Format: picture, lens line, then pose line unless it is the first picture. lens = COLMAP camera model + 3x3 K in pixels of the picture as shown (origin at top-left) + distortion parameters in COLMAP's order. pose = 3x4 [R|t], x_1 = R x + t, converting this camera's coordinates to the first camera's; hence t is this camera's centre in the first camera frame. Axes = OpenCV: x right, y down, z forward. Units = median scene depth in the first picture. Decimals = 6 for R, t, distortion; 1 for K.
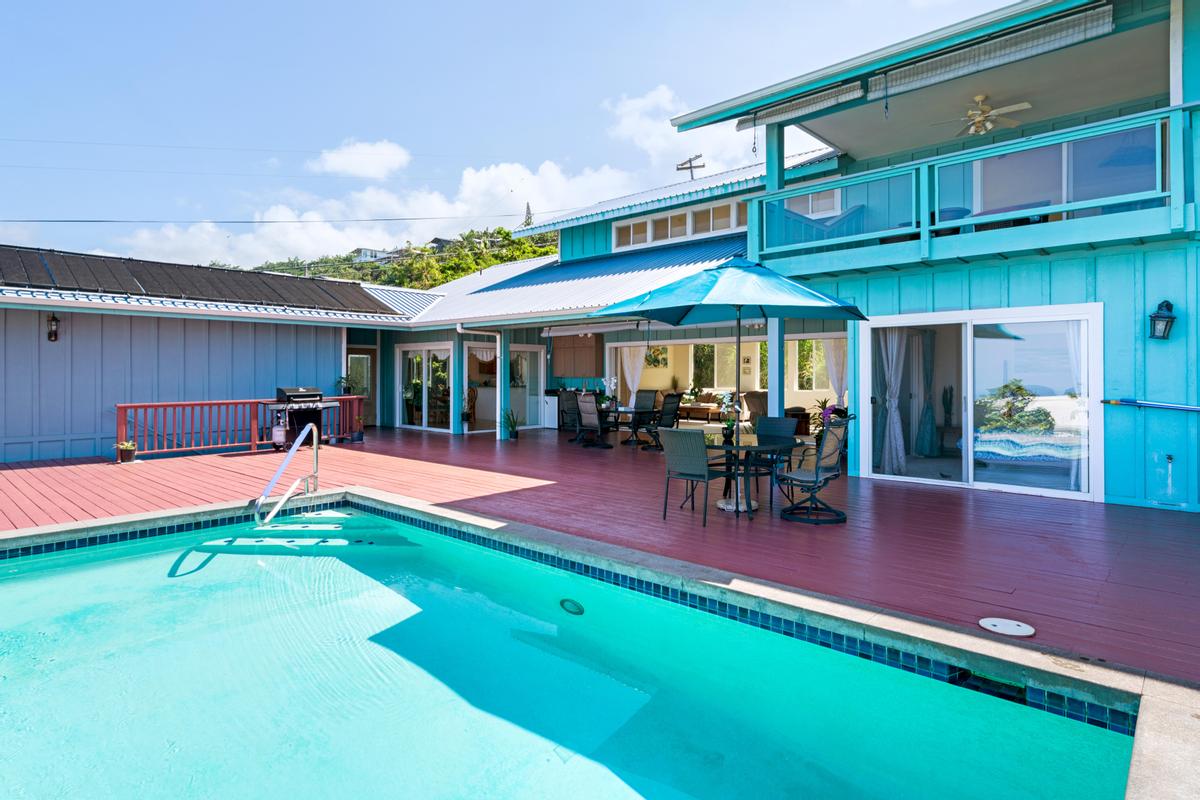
lens RADIAL K [[649.2, 0, 602.5], [0, 649.2, 372.6], [0, 0, 1]] dist [-0.001441, -0.000124]
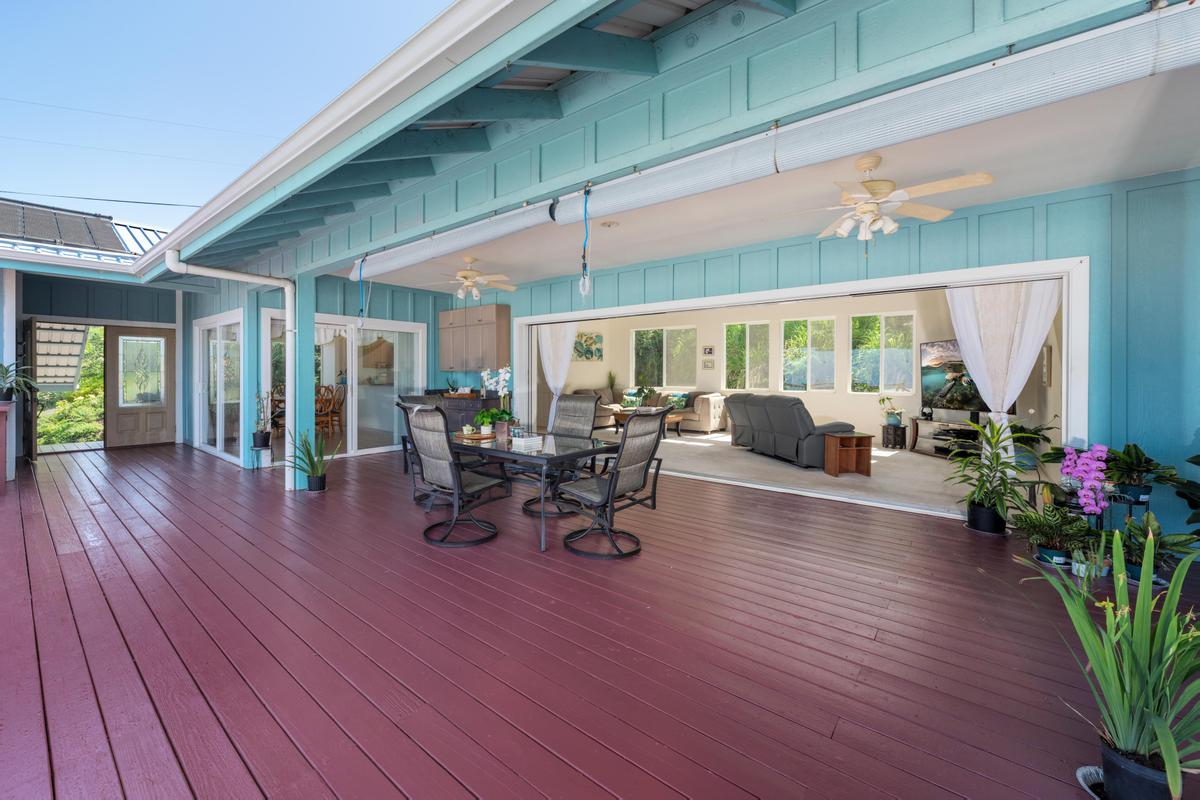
lens RADIAL K [[471.6, 0, 557.3], [0, 471.6, 374.8], [0, 0, 1]] dist [-0.000180, -0.000041]
pose [[0.999615, 0.002602, 0.027611, 0.047156], [-0.002739, 0.999984, 0.004909, 0.010891], [-0.027598, -0.004983, 0.999607, 0.698958]]
